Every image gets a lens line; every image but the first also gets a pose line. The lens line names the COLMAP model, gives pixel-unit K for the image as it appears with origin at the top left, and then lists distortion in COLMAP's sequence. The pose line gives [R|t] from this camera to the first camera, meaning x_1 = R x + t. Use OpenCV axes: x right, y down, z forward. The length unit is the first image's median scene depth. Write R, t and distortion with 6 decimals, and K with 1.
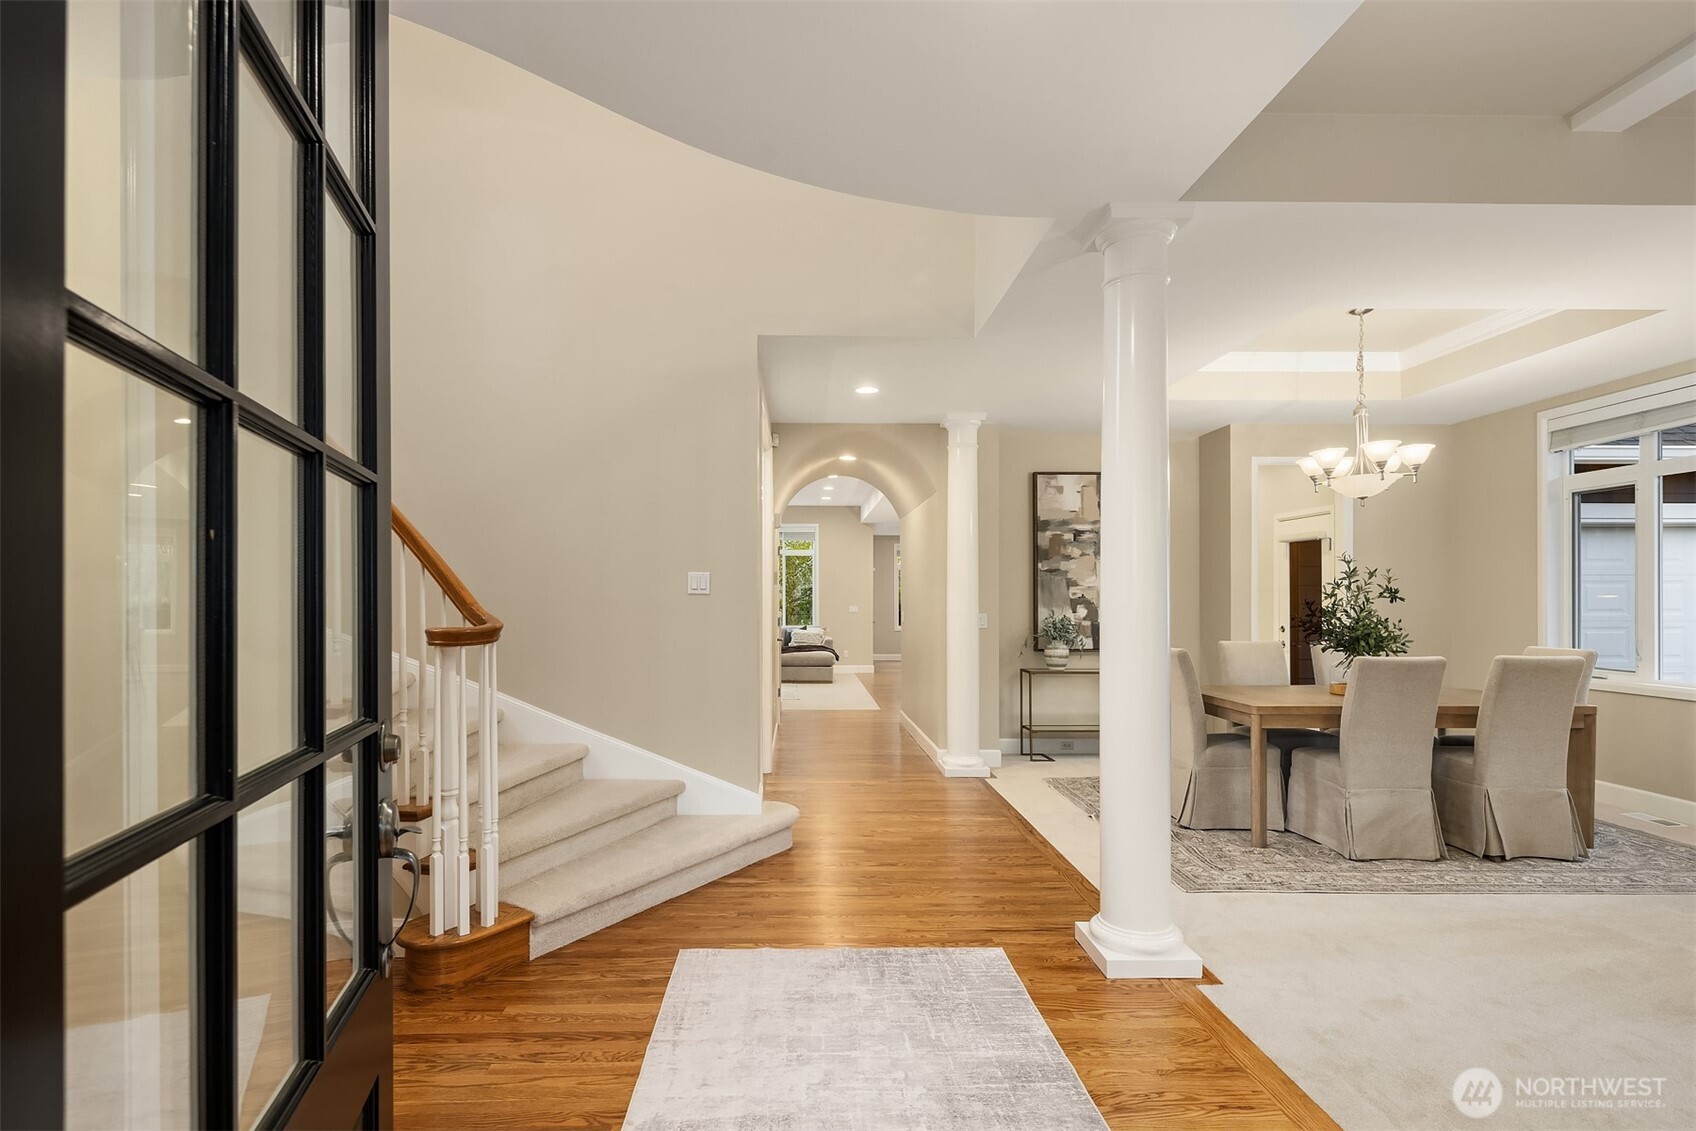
lens RADIAL K [[867.0, 0, 826.2], [0, 867.0, 602.9], [0, 0, 1]] dist [0.003630, -0.000484]
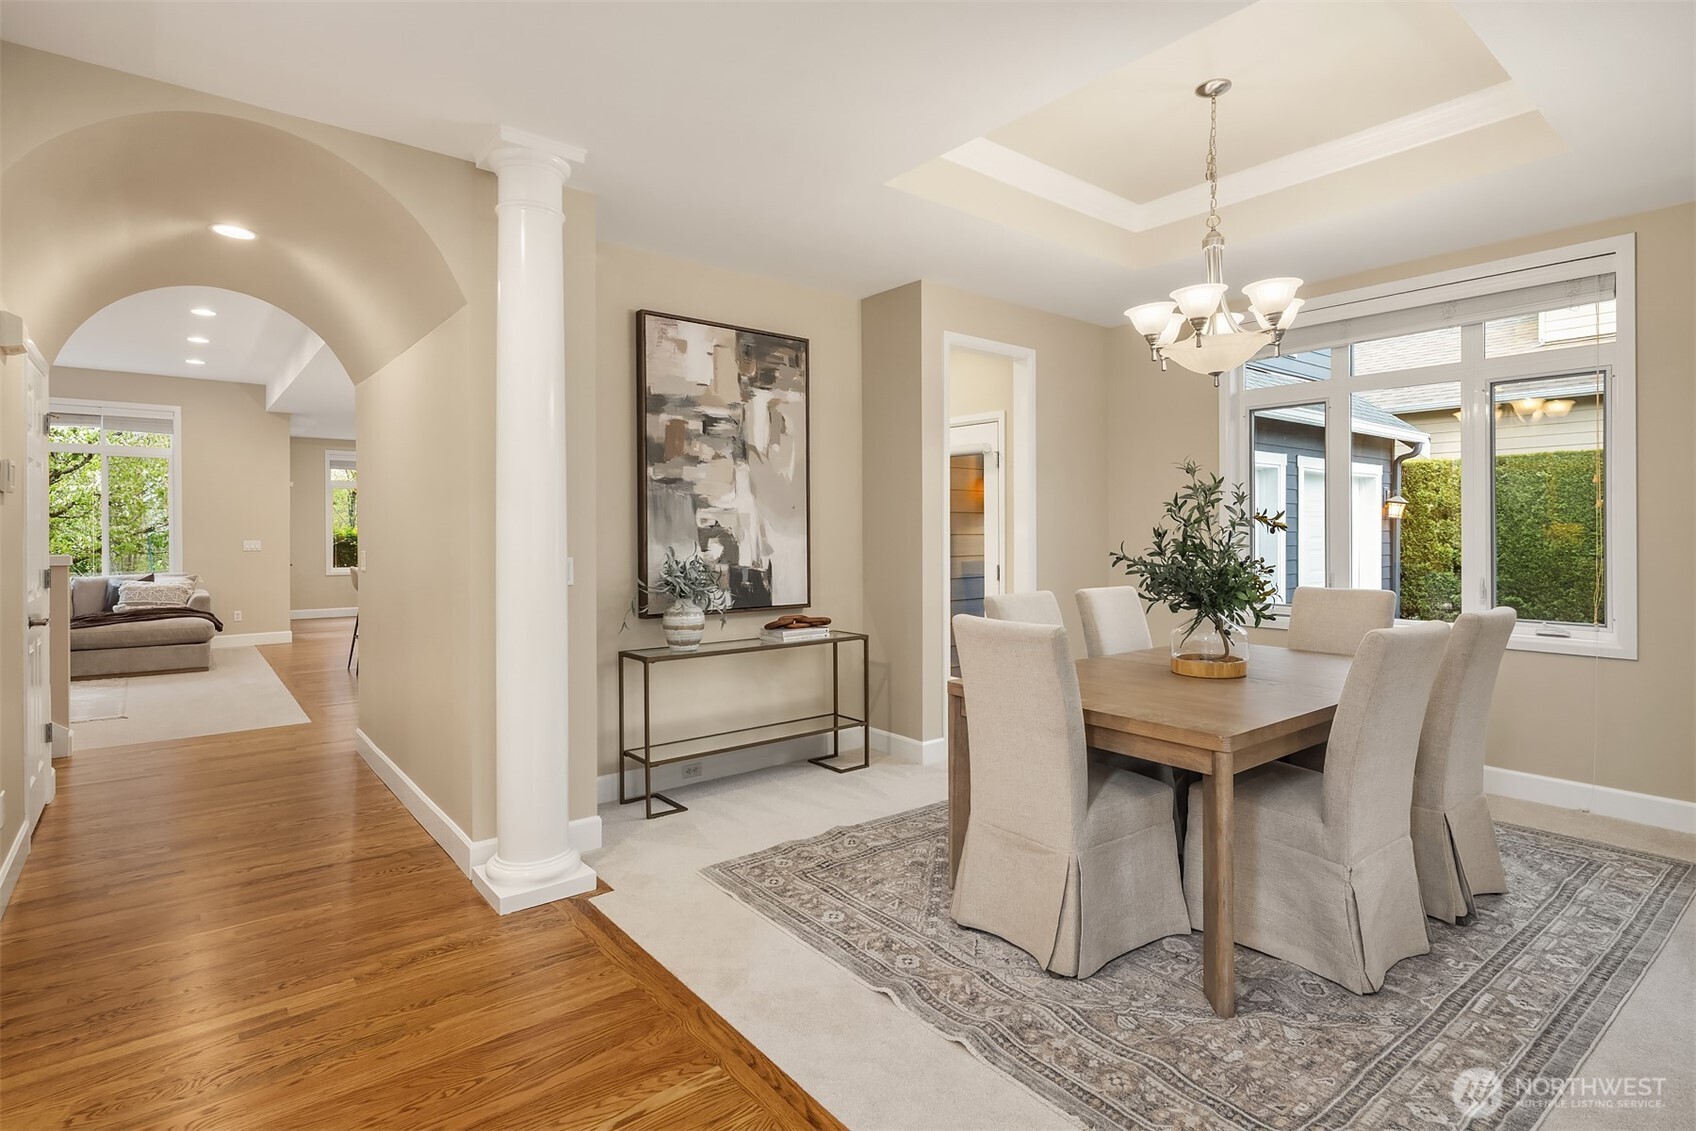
lens RADIAL K [[867.0, 0, 906.0], [0, 867.0, 527.9], [0, 0, 1]] dist [0.003630, -0.000484]
pose [[0.780525, 0.000993, 0.625124, 0.015773], [0.003619, 0.999975, -0.006107, -0.000697], [-0.625114, 0.007029, 0.780502, 0.436117]]
